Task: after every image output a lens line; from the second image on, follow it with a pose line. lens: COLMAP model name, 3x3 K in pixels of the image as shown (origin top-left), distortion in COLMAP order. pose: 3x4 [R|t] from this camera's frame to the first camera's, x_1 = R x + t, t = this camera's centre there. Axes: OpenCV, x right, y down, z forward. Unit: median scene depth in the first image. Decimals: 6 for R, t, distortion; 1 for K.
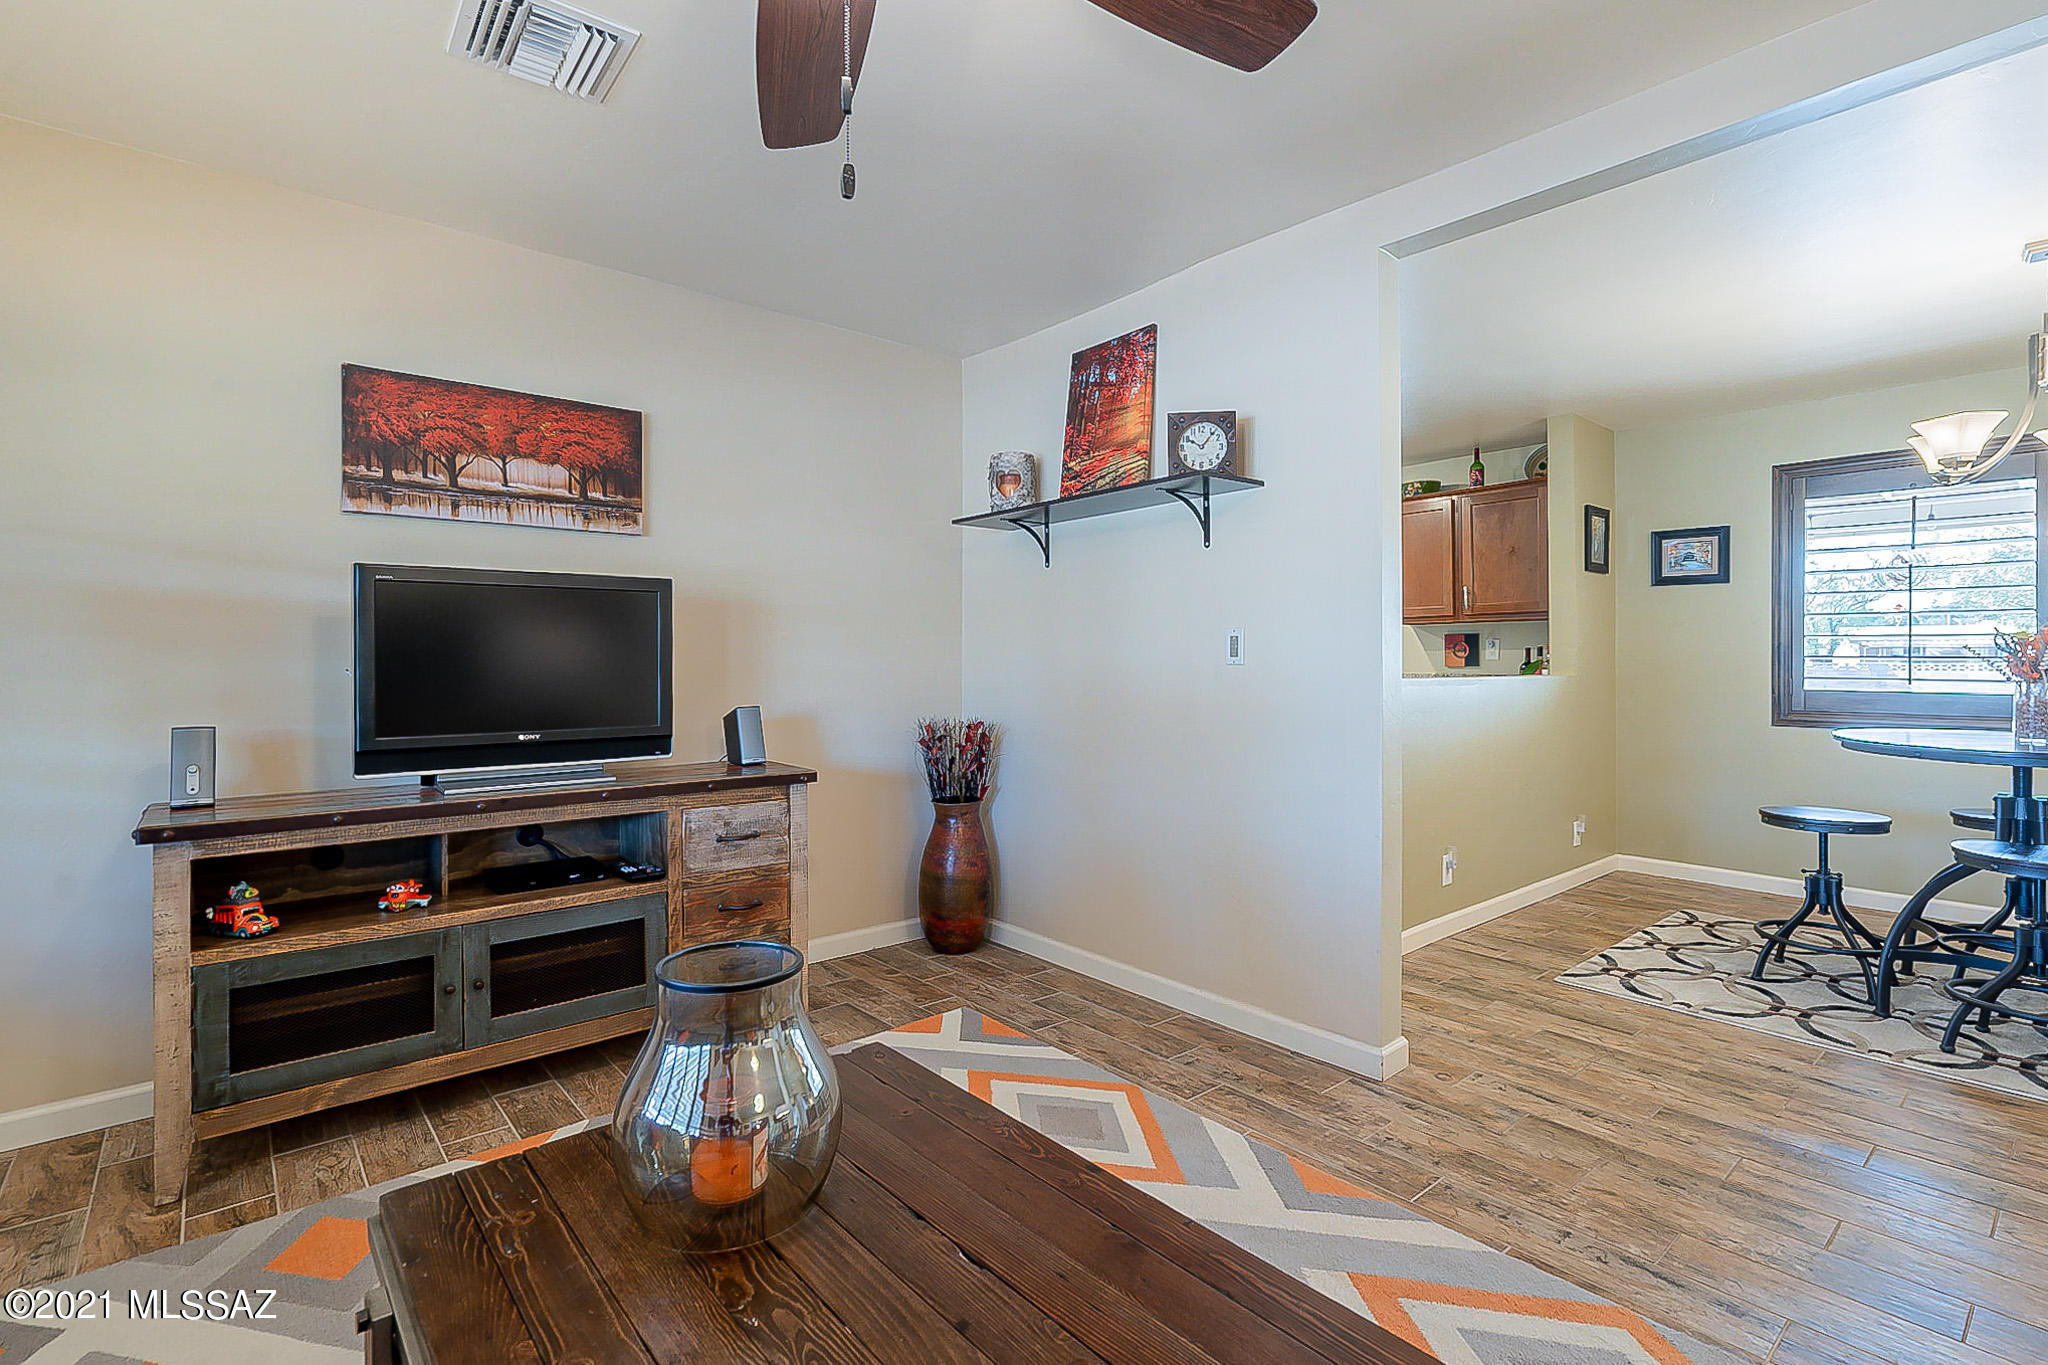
lens RADIAL K [[955.8, 0, 1015.1], [0, 955.8, 659.2], [0, 0, 1]] dist [-0.001905, 0.001038]
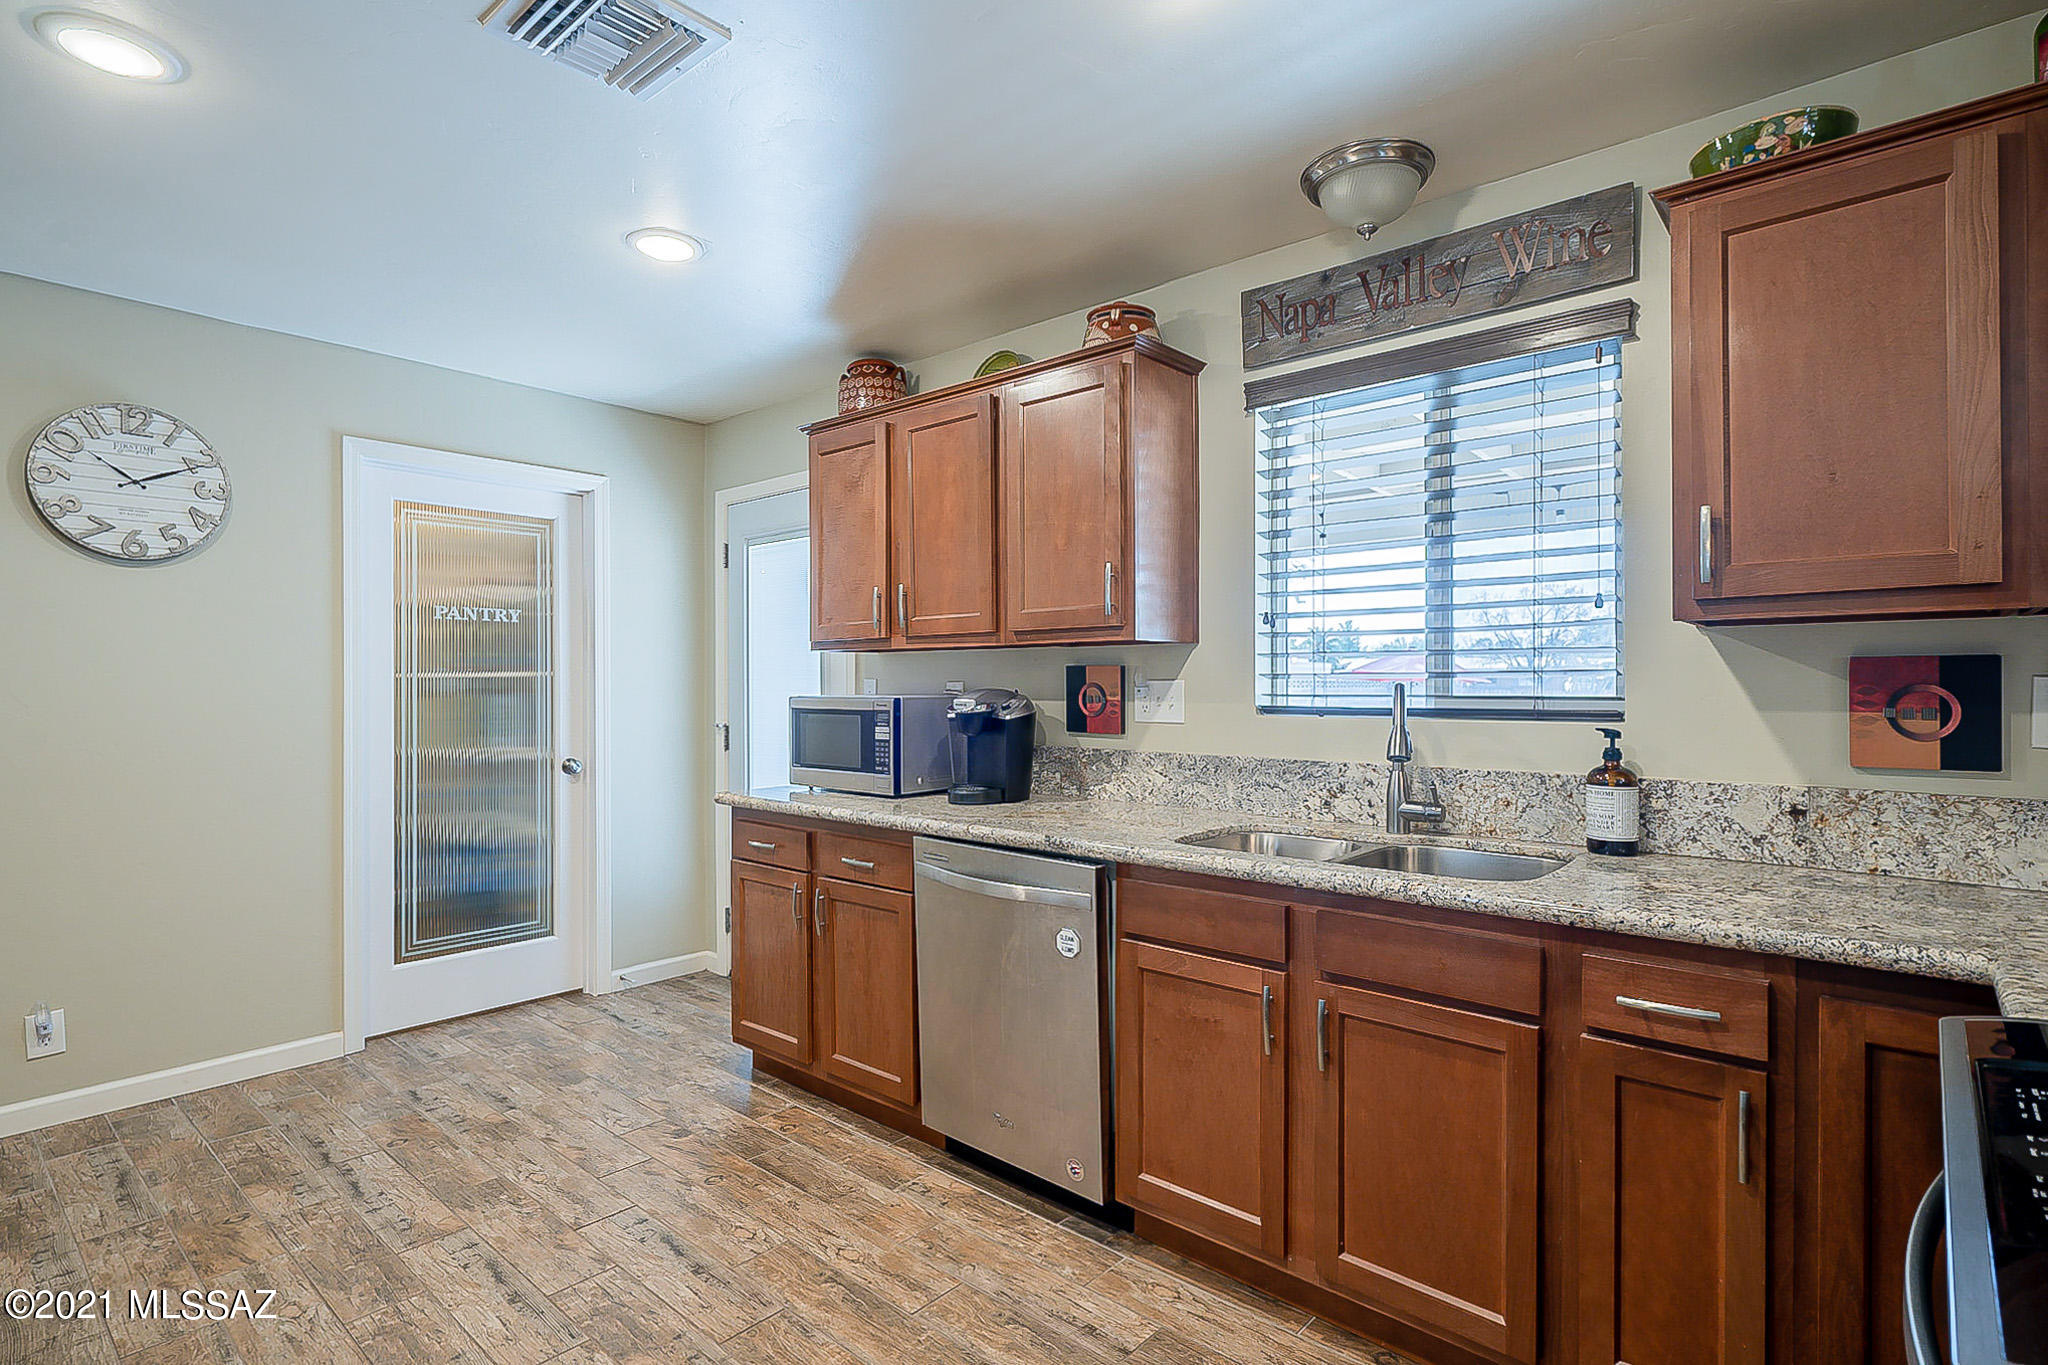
lens RADIAL K [[1031.3, 0, 1015.0], [0, 1031.3, 686.5], [0, 0, 1]] dist [0.002883, 0.000462]
pose [[0.989270, -0.002459, 0.146081, 0.280008], [0.002029, 0.999993, 0.003094, -0.038645], [-0.146087, -0.002764, 0.989268, 1.444716]]
